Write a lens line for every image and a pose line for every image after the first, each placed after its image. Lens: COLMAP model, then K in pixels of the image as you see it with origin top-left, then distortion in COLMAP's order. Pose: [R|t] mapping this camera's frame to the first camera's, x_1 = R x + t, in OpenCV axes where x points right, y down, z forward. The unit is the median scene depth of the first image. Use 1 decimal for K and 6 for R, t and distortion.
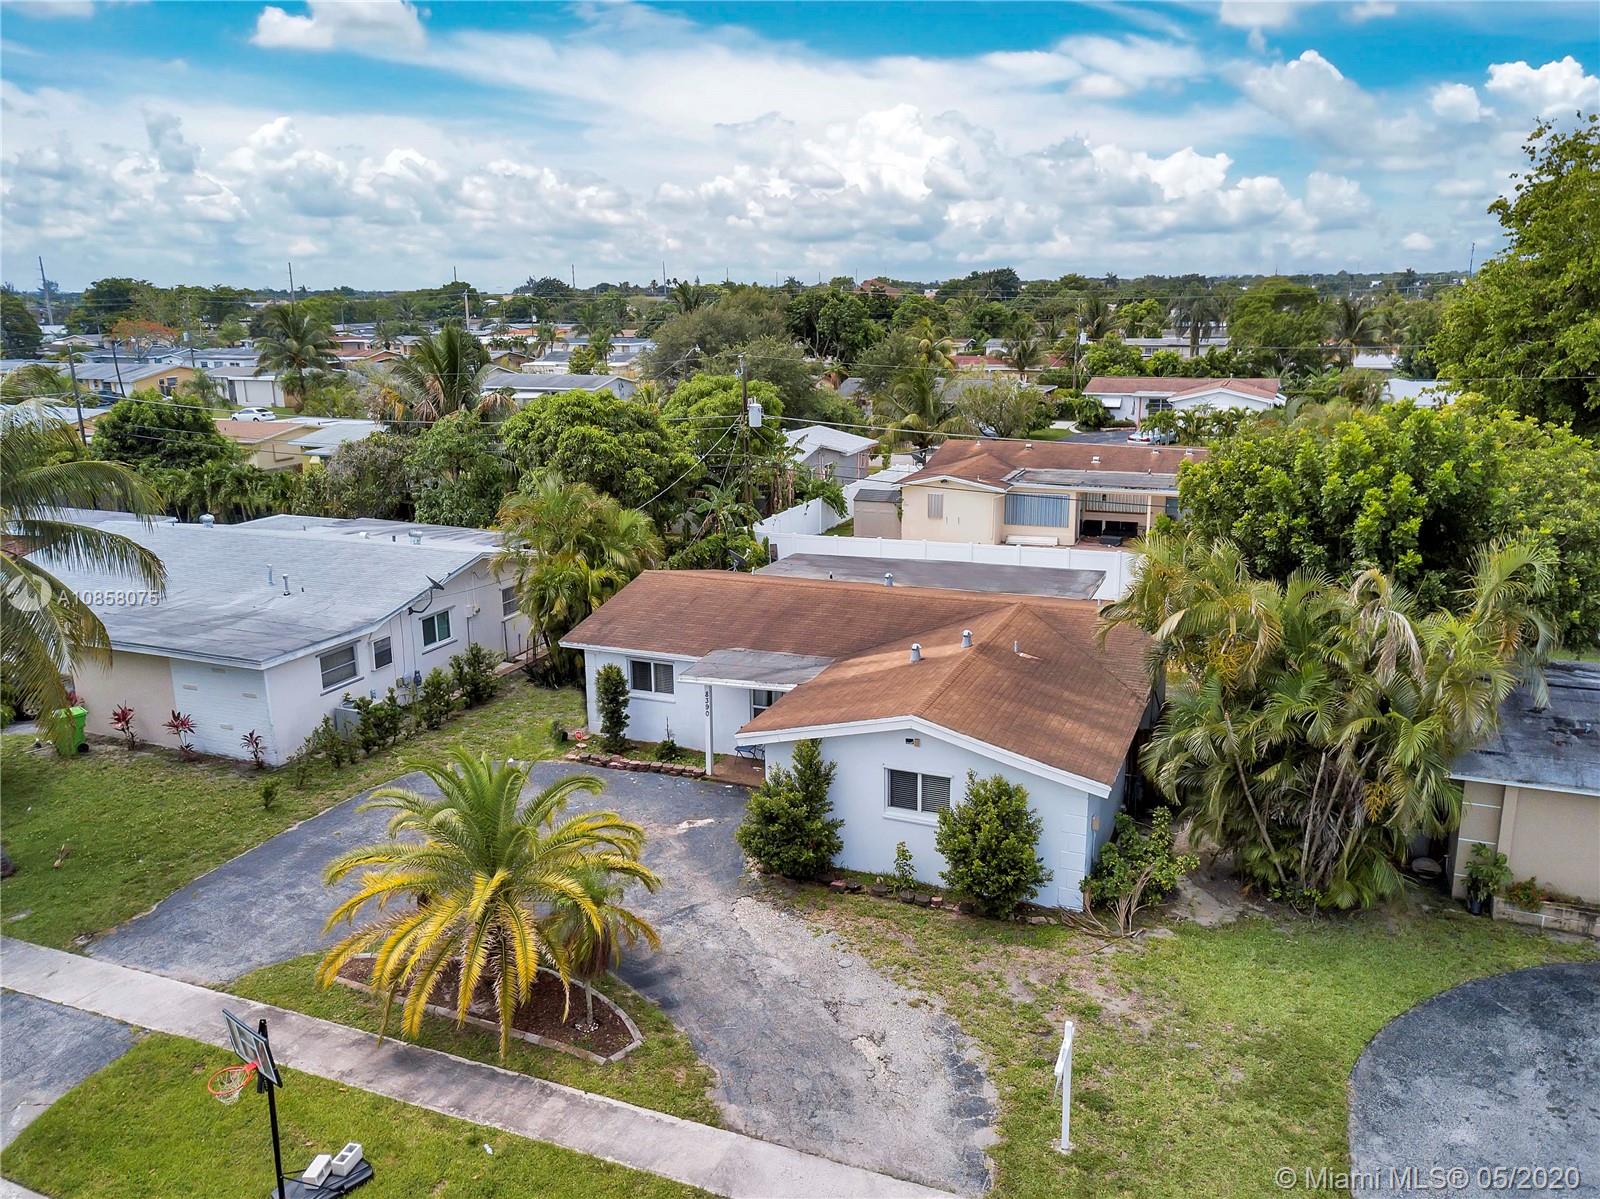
lens RADIAL K [[1226.0, 0, 798.1], [0, 1226.0, 604.3], [0, 0, 1]] dist [0.023276, -0.005141]
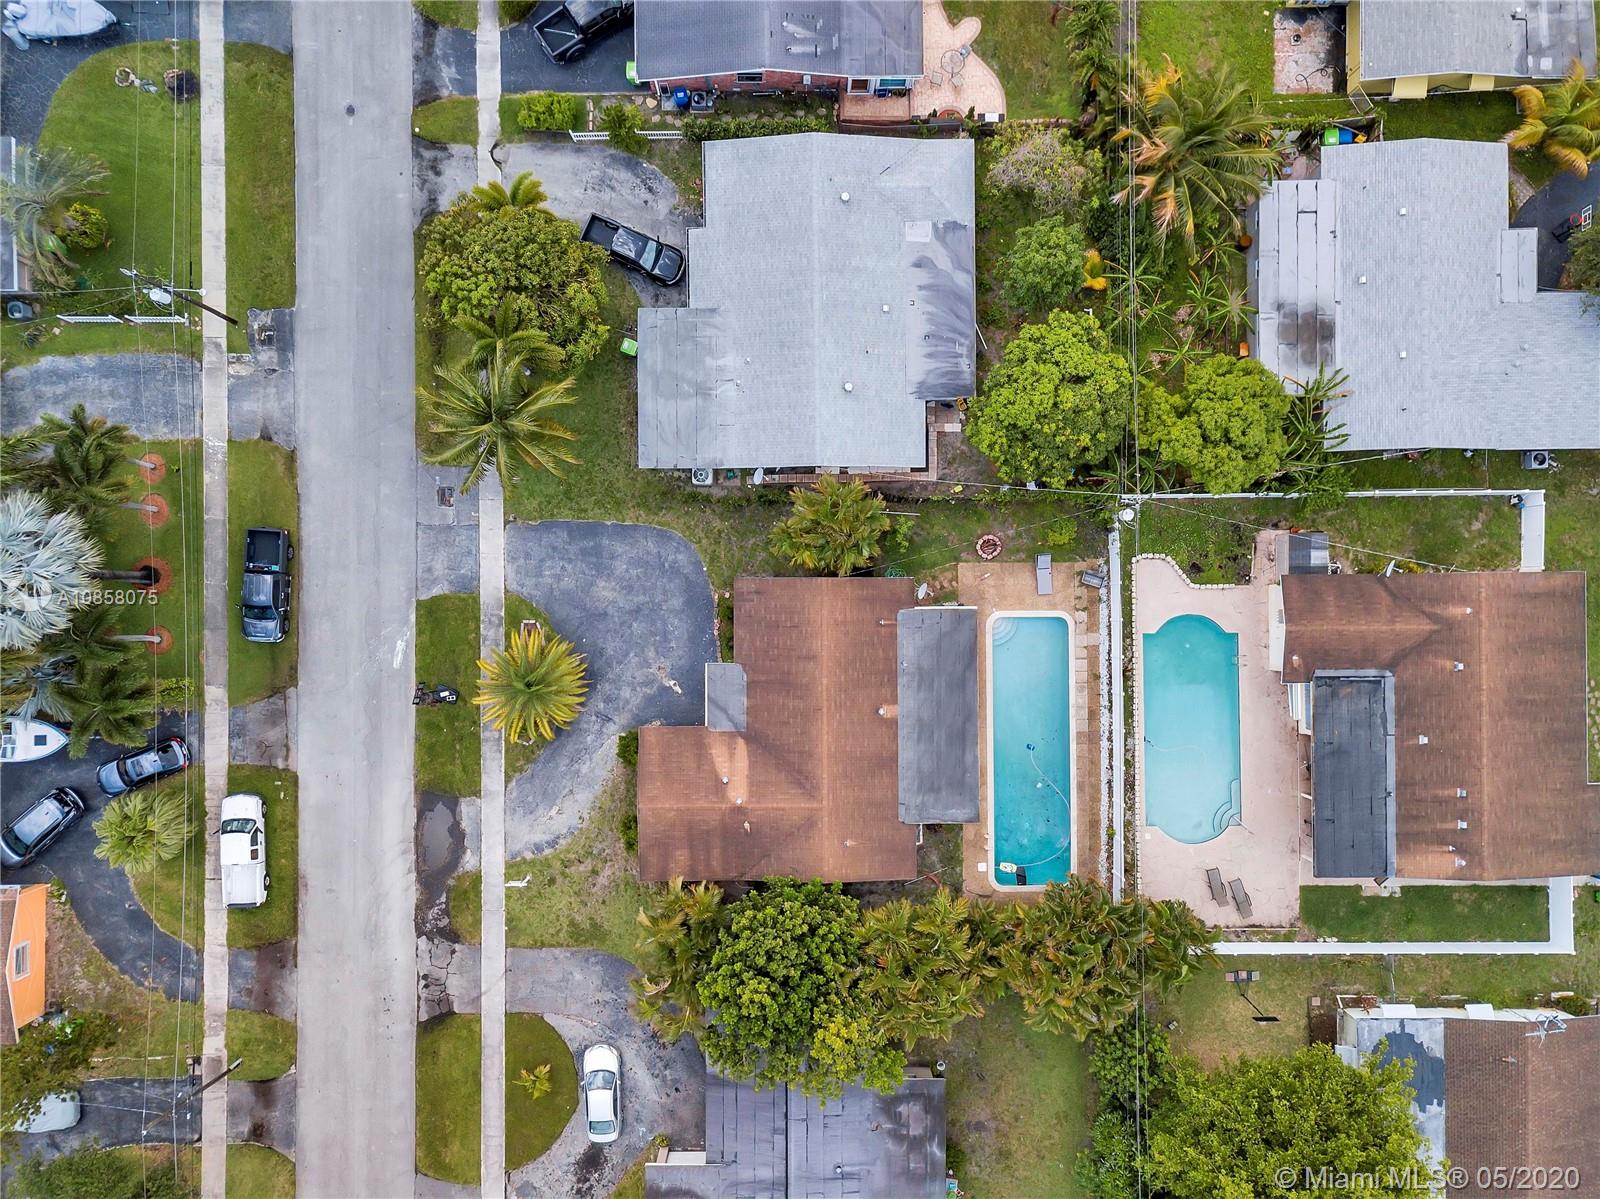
lens RADIAL K [[1226.0, 0, 798.1], [0, 1226.0, 604.3], [0, 0, 1]] dist [0.023276, -0.005141]
pose [[0.394774, 0.918769, 0.004032, -0.145214], [-0.229053, 0.094167, 0.968848, -2.133932], [0.889769, -0.383399, 0.247622, 0.703307]]
